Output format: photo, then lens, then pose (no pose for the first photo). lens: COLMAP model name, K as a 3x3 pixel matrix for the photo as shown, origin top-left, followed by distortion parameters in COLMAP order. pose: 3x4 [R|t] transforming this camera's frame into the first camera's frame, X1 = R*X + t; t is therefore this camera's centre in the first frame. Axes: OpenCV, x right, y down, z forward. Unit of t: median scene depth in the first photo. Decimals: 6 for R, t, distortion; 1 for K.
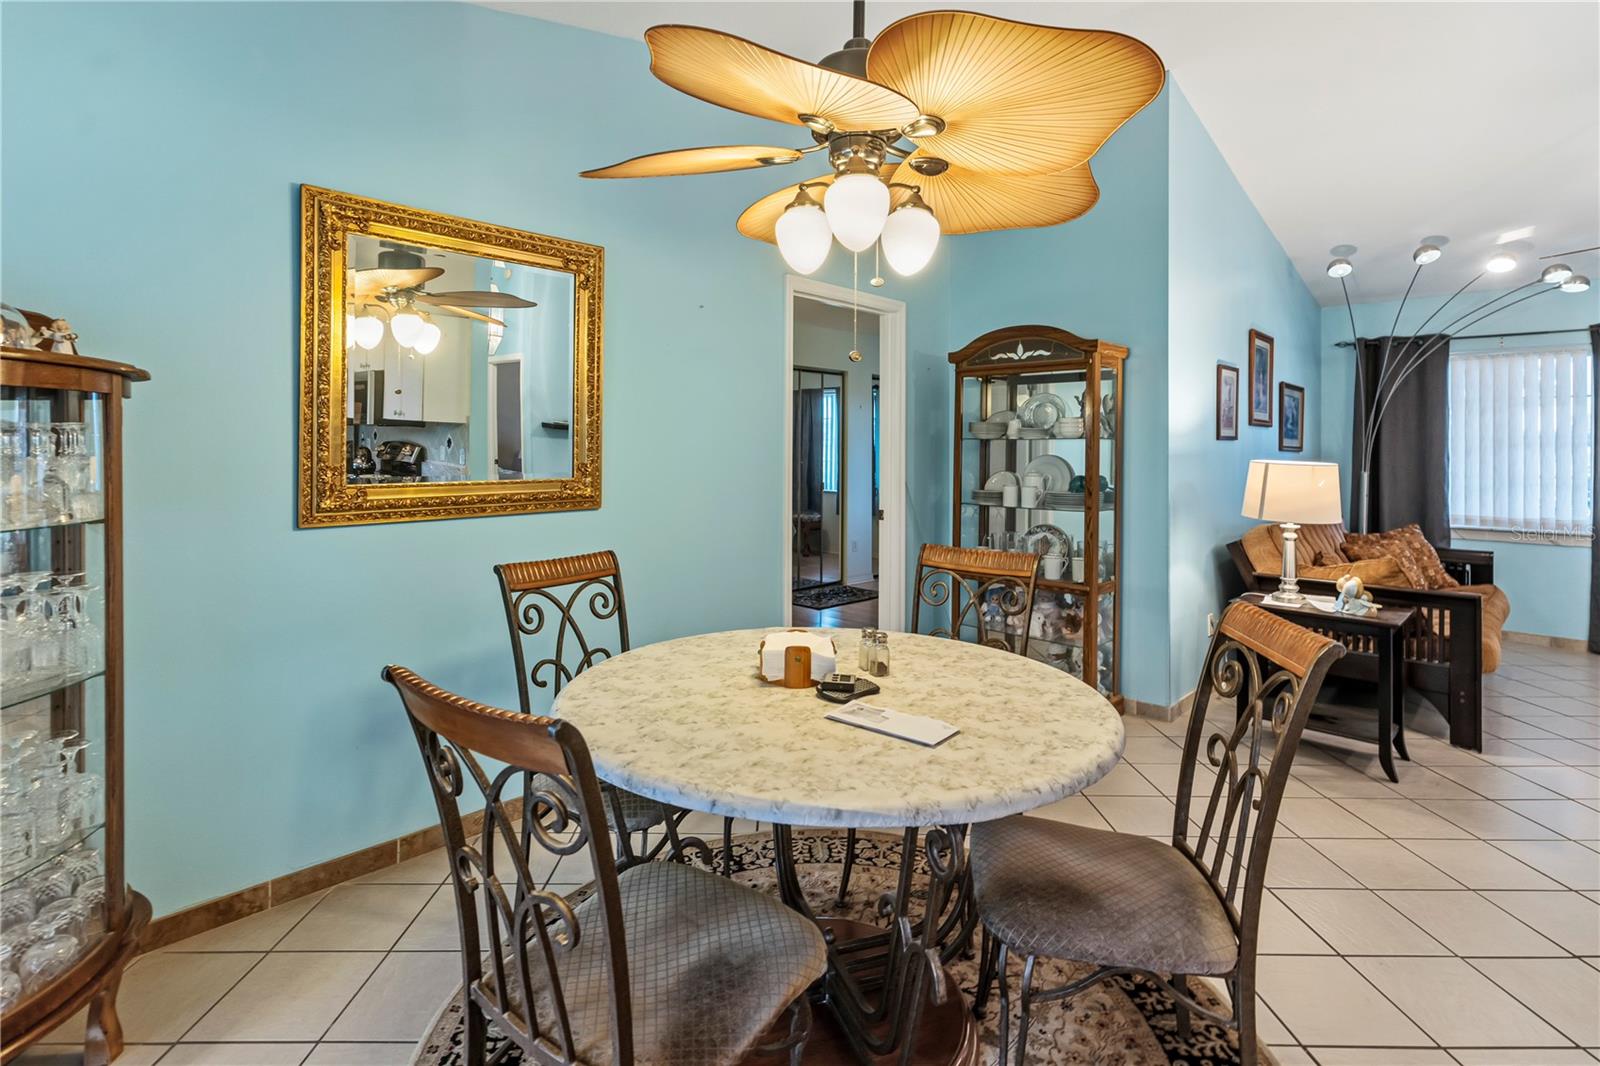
lens RADIAL K [[761.5, 0, 797.0], [0, 761.5, 461.7], [0, 0, 1]] dist [0.002461, 0.000555]
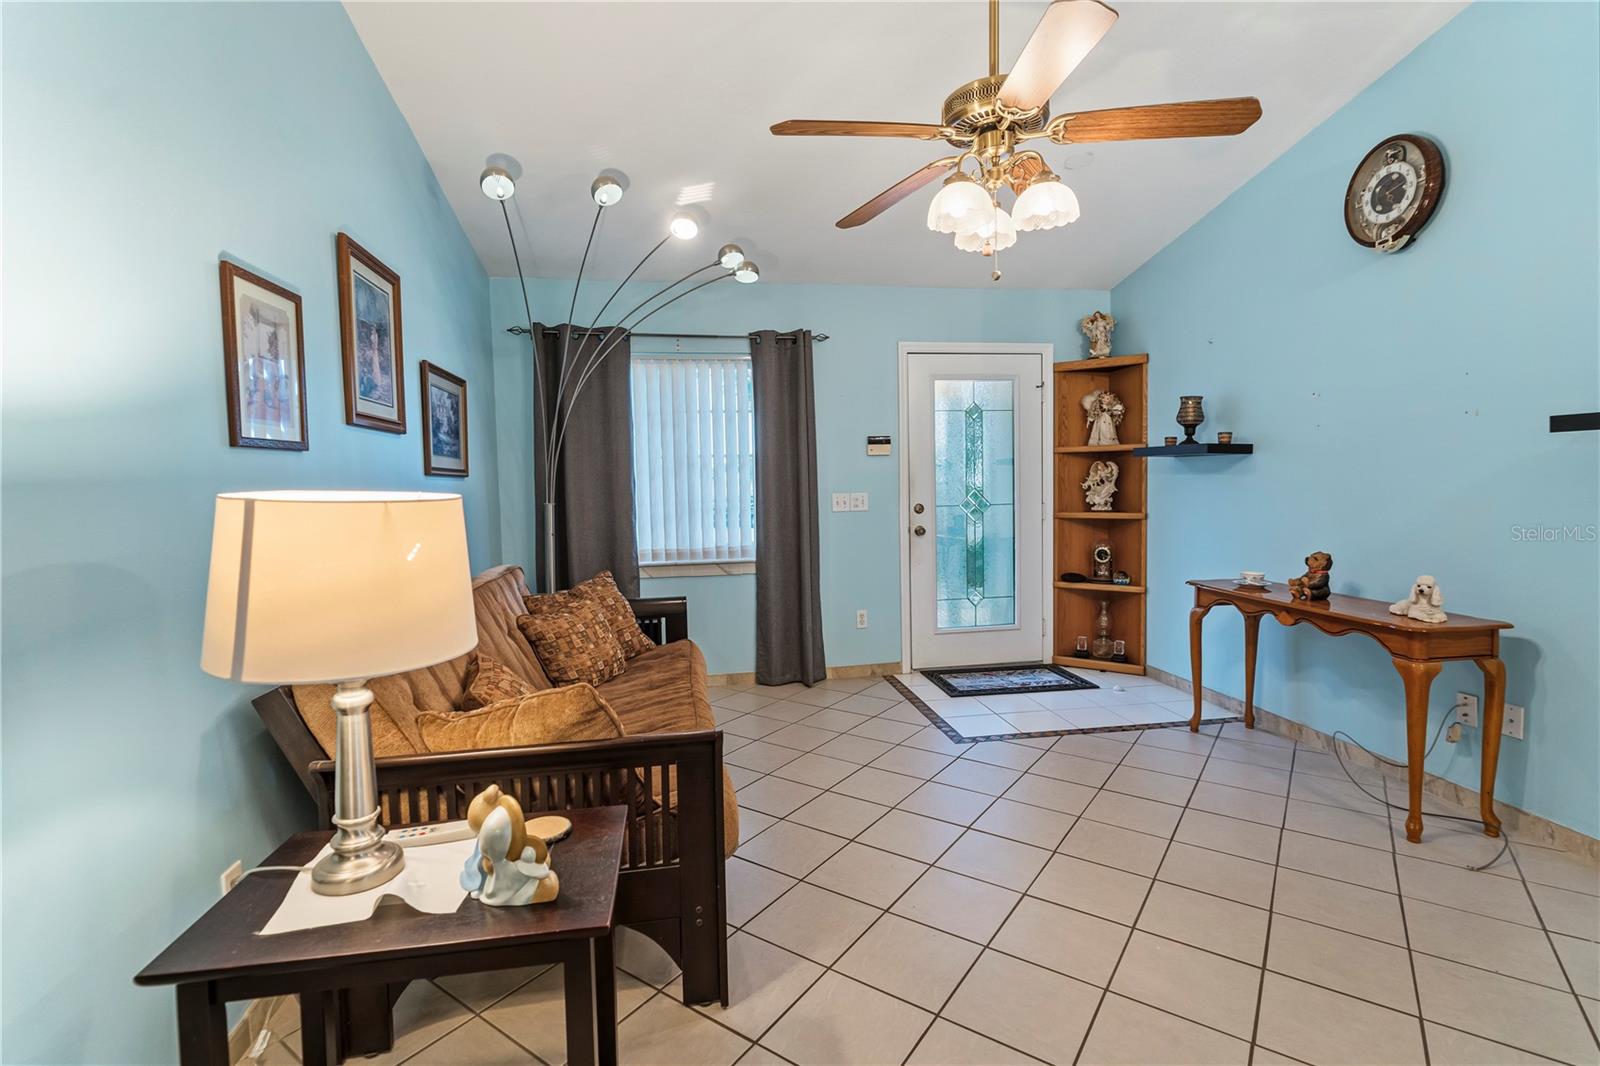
lens RADIAL K [[753.2, 0, 797.0], [0, 753.2, 499.2], [0, 0, 1]] dist [0.001825, 0.000156]
pose [[0.585596, -0.038238, 0.809701, 0.340874], [0.032648, 0.999189, 0.023575, 0.000494], [-0.809945, 0.012629, 0.586370, 0.436189]]
